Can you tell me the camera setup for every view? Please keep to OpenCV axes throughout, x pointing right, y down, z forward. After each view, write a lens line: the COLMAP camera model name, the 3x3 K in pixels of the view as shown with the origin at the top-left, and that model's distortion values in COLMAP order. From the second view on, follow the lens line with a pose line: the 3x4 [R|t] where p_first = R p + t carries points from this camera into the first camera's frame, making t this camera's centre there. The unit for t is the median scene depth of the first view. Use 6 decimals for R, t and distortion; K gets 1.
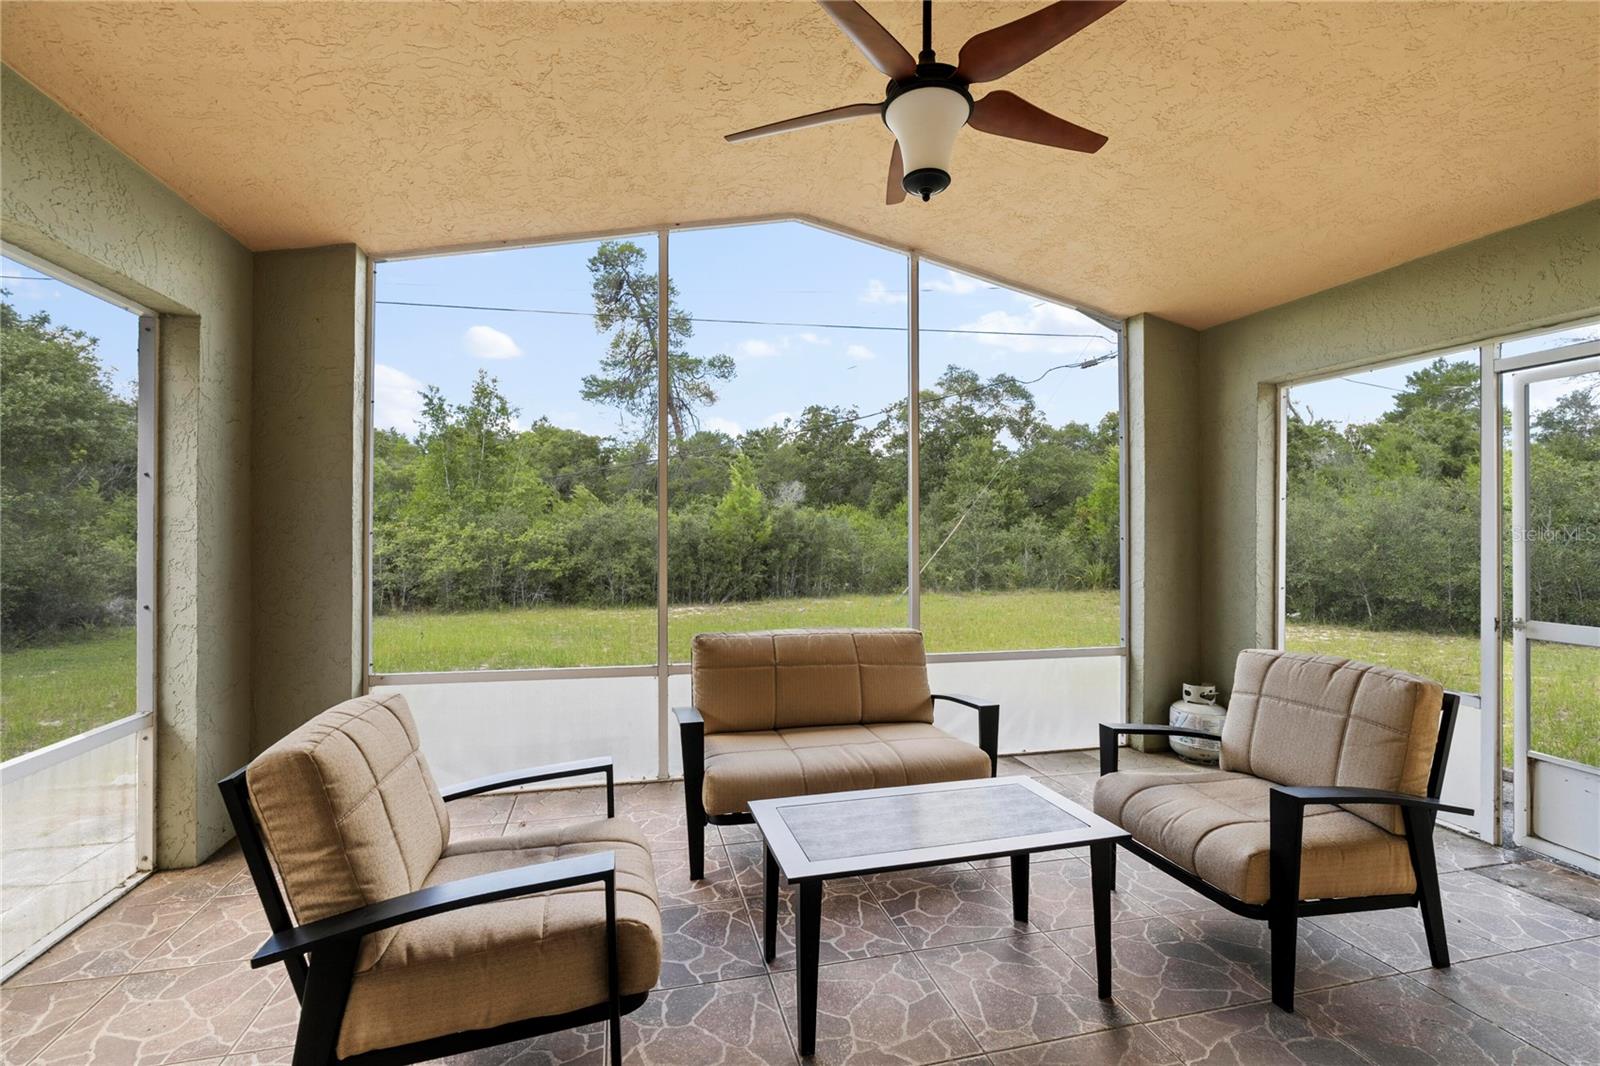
lens RADIAL K [[705.4, 0, 800.0], [0, 705.4, 533.0], [0, 0, 1]] dist [-0.003497, 0.000343]
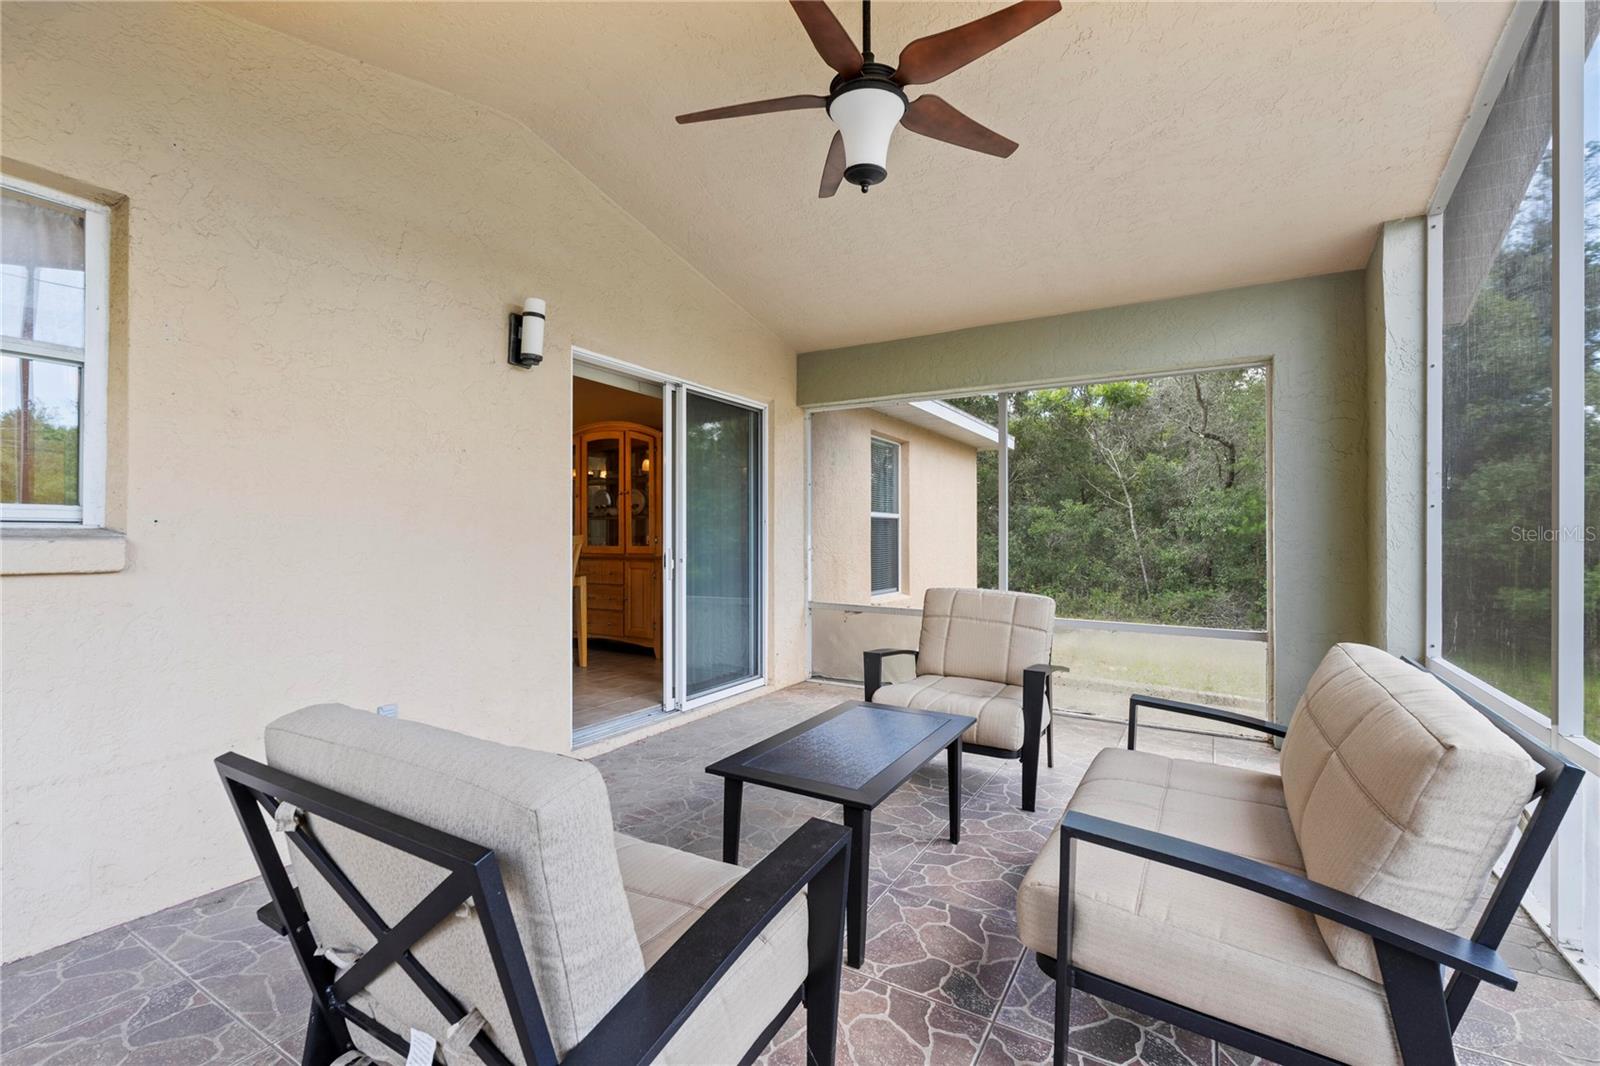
lens RADIAL K [[723.5, 0, 800.0], [0, 723.5, 533.0], [0, 0, 1]] dist [0.021805, -0.000026]
pose [[-0.699900, -0.007142, -0.714205, 0.140355], [-0.005899, 0.999974, -0.004219, 0.009461], [0.714217, 0.001260, -0.699924, 0.227235]]
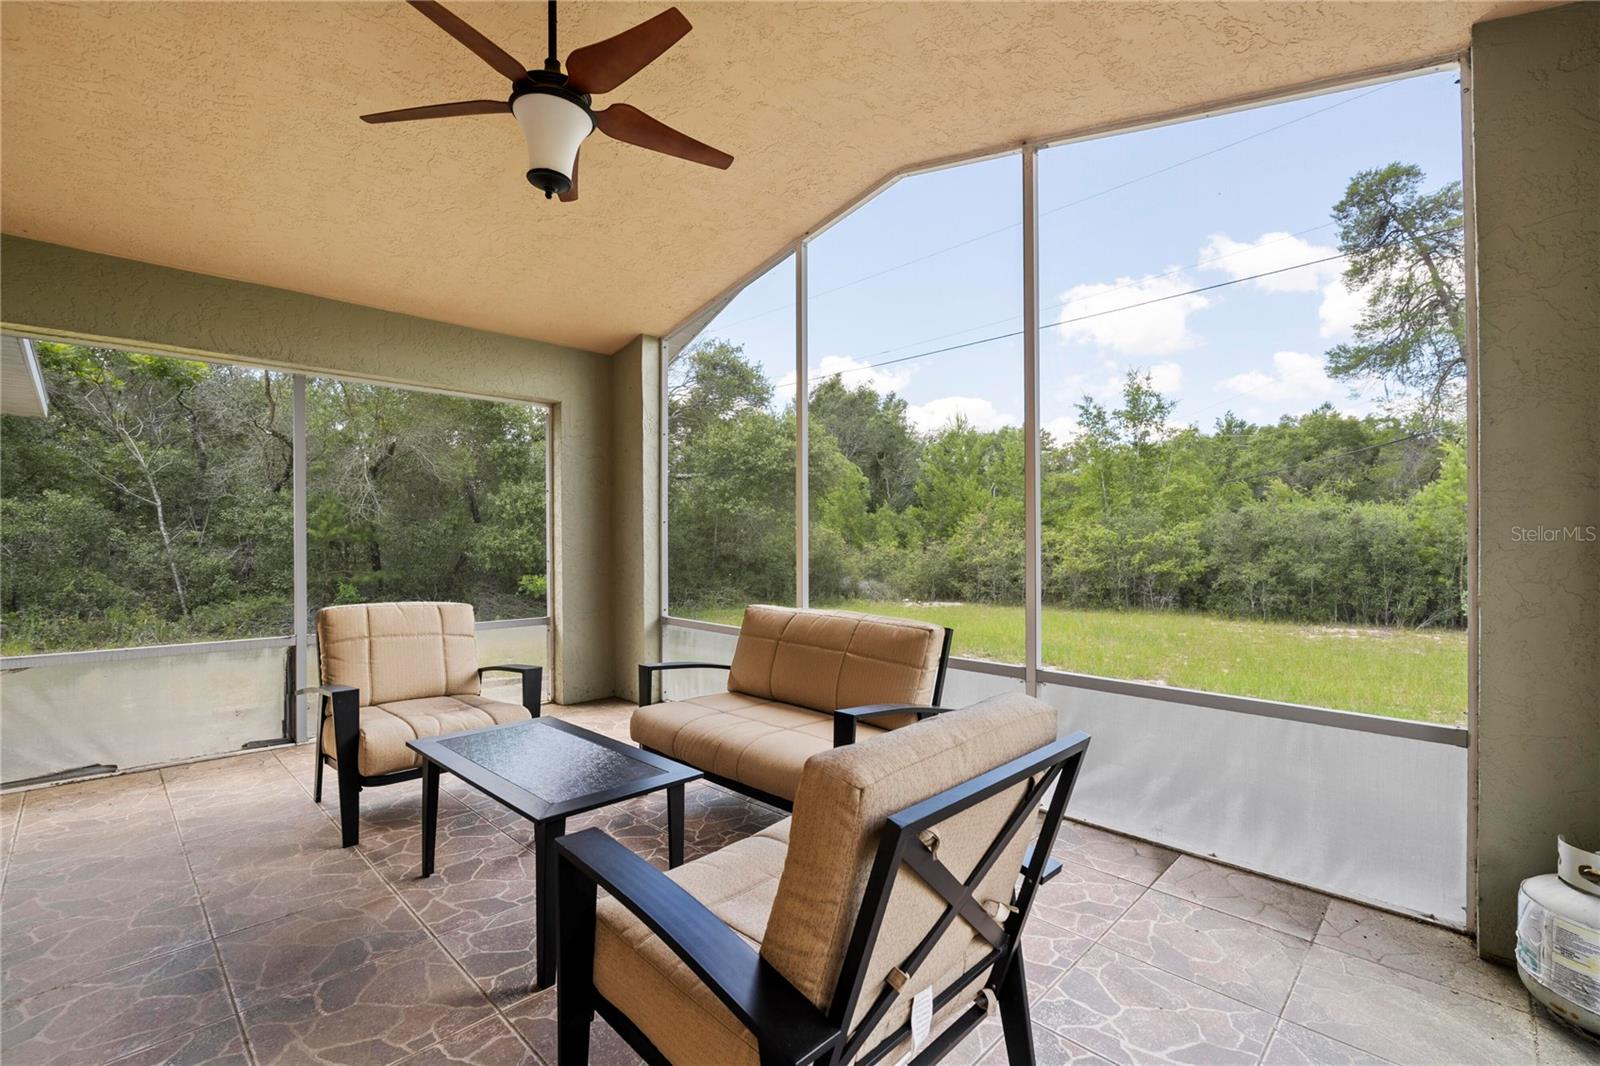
lens RADIAL K [[706.5, 0, 829.6], [0, 706.5, 544.7], [0, 0, 1]] dist [-0.002153, -0.000258]
pose [[0.533076, 0.004348, -0.846056, 0.176565], [0.001158, 0.999982, 0.005869, 0.008246], [0.846067, -0.004108, 0.533061, 0.102188]]
